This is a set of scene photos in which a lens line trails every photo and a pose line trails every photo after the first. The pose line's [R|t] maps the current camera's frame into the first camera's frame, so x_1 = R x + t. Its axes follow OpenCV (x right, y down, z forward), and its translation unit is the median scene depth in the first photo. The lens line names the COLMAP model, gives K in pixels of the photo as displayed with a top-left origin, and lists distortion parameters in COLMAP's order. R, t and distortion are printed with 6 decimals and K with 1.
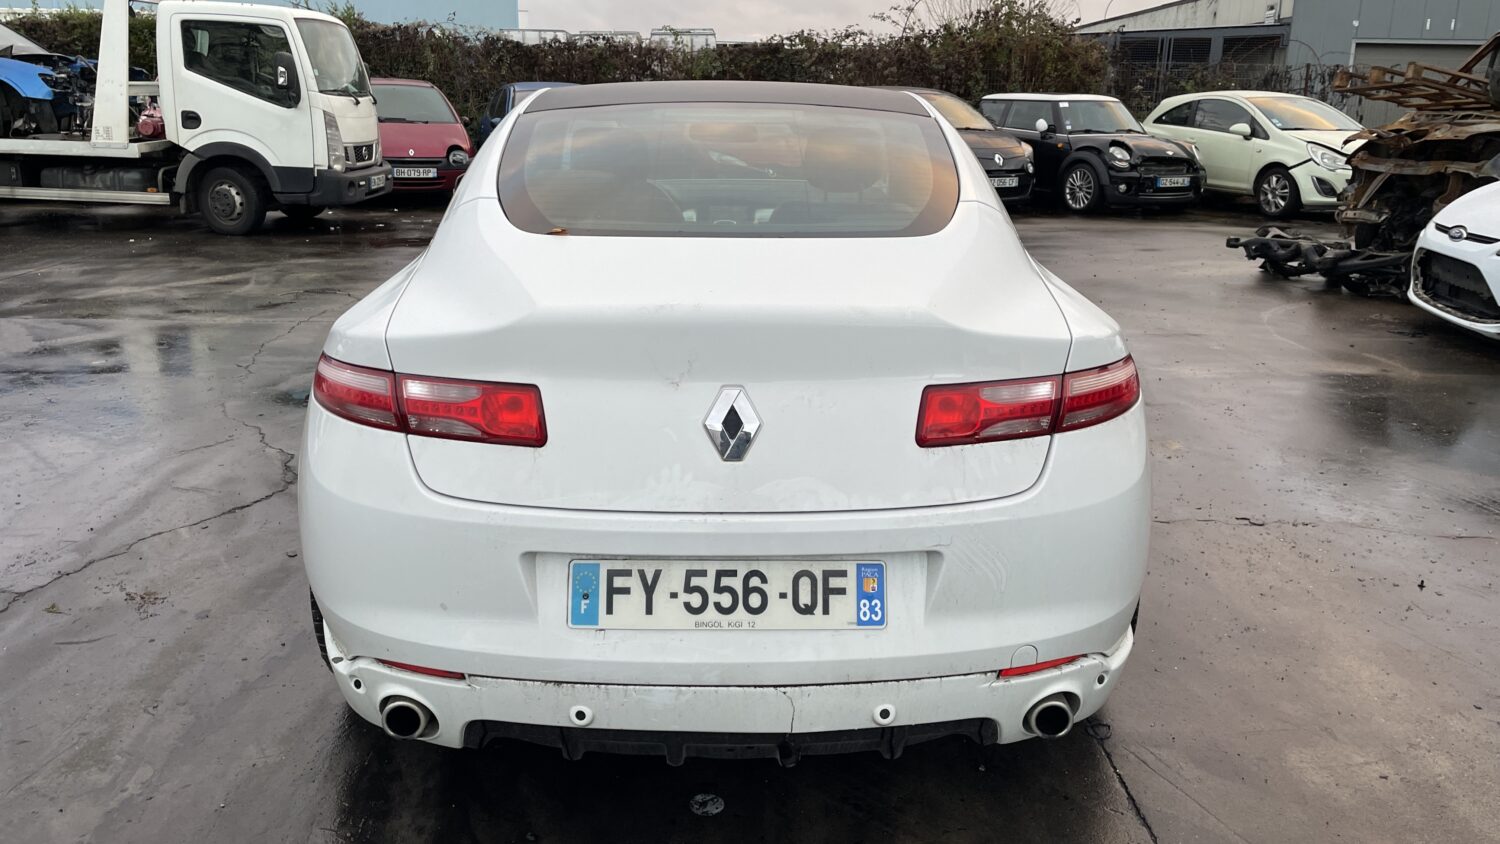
lens RADIAL K [[1136.2, 0, 750.0], [0, 1136.2, 422.0], [0, 0, 1]] dist [0.070723, -0.088344]
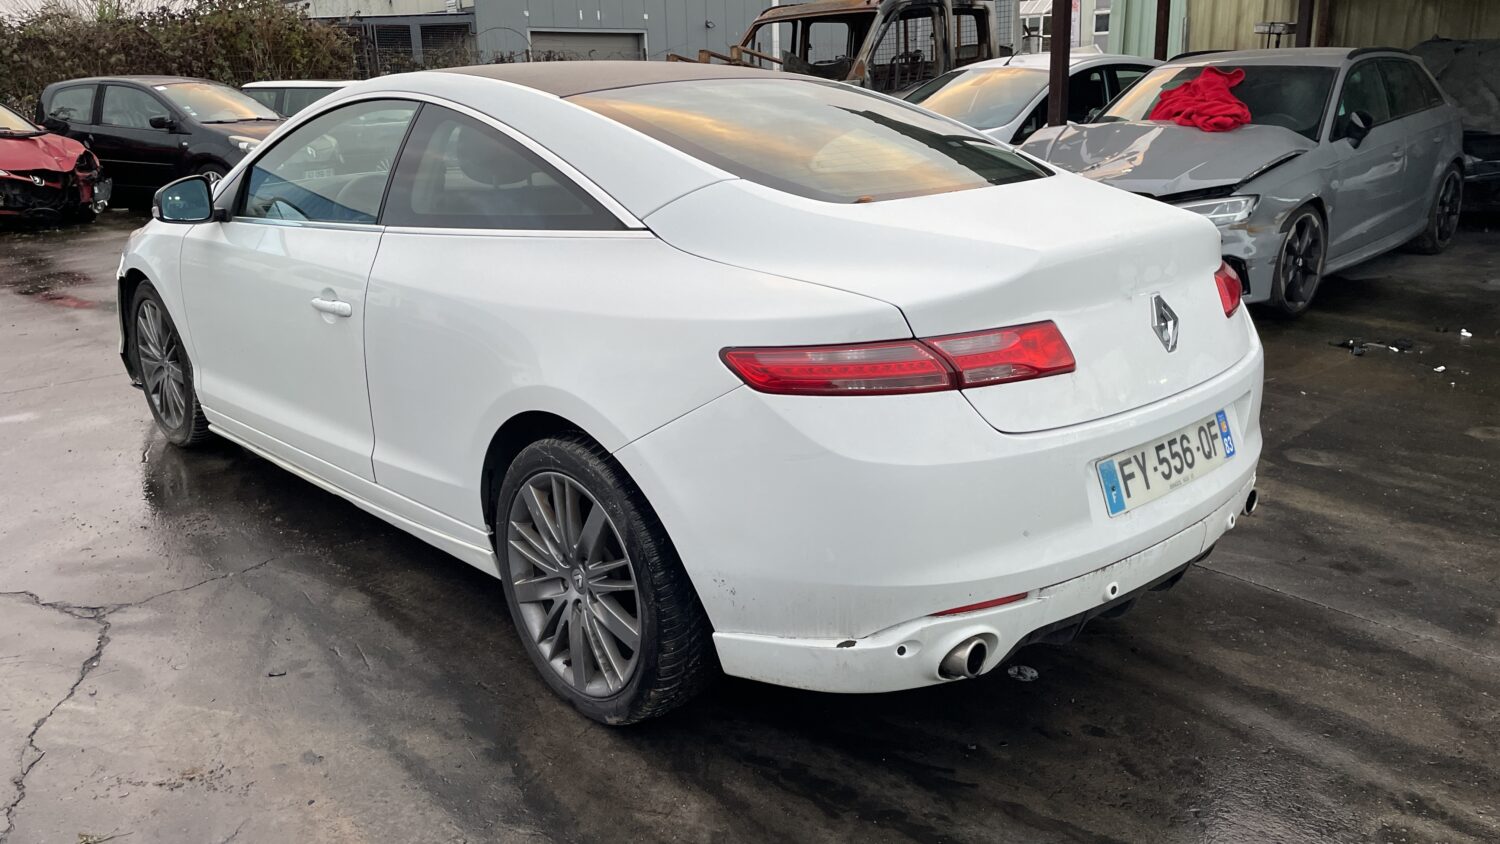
lens RADIAL K [[1136.2, 0, 750.0], [0, 1136.2, 422.0], [0, 0, 1]] dist [0.070723, -0.088344]
pose [[0.742877, -0.217325, 0.633170, -0.942239], [0.211123, 0.973627, 0.086477, -0.078358], [-0.635265, 0.069435, 0.769167, 0.260552]]
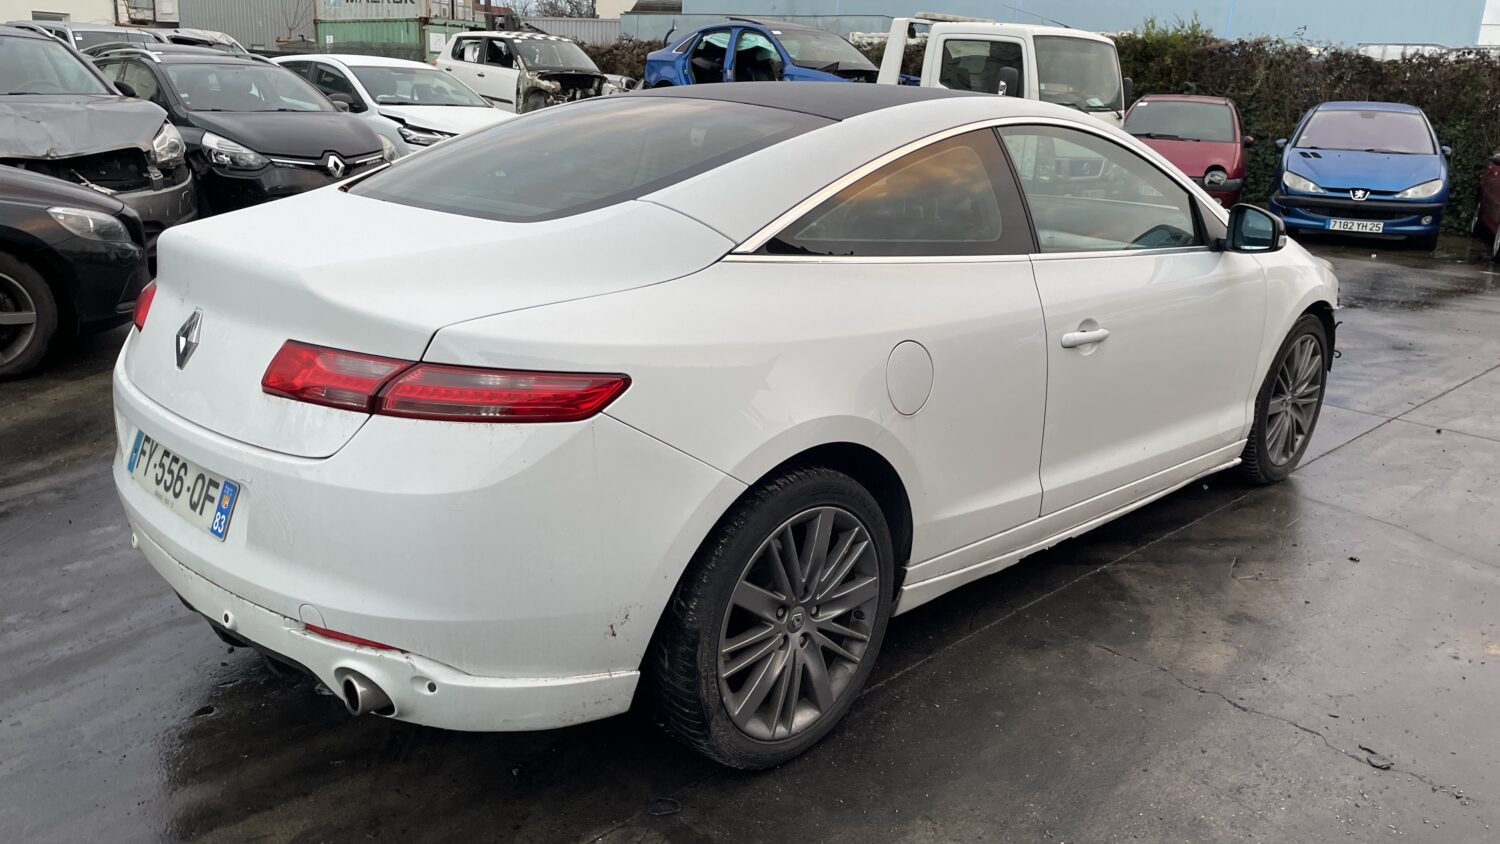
lens RADIAL K [[1136.2, 0, 750.0], [0, 1136.2, 422.0], [0, 0, 1]] dist [0.070723, -0.088344]
pose [[0.692773, 0.218600, -0.687226, 1.010218], [-0.230185, 0.970132, 0.076546, -0.115820], [0.683433, 0.105160, 0.722400, 0.425082]]
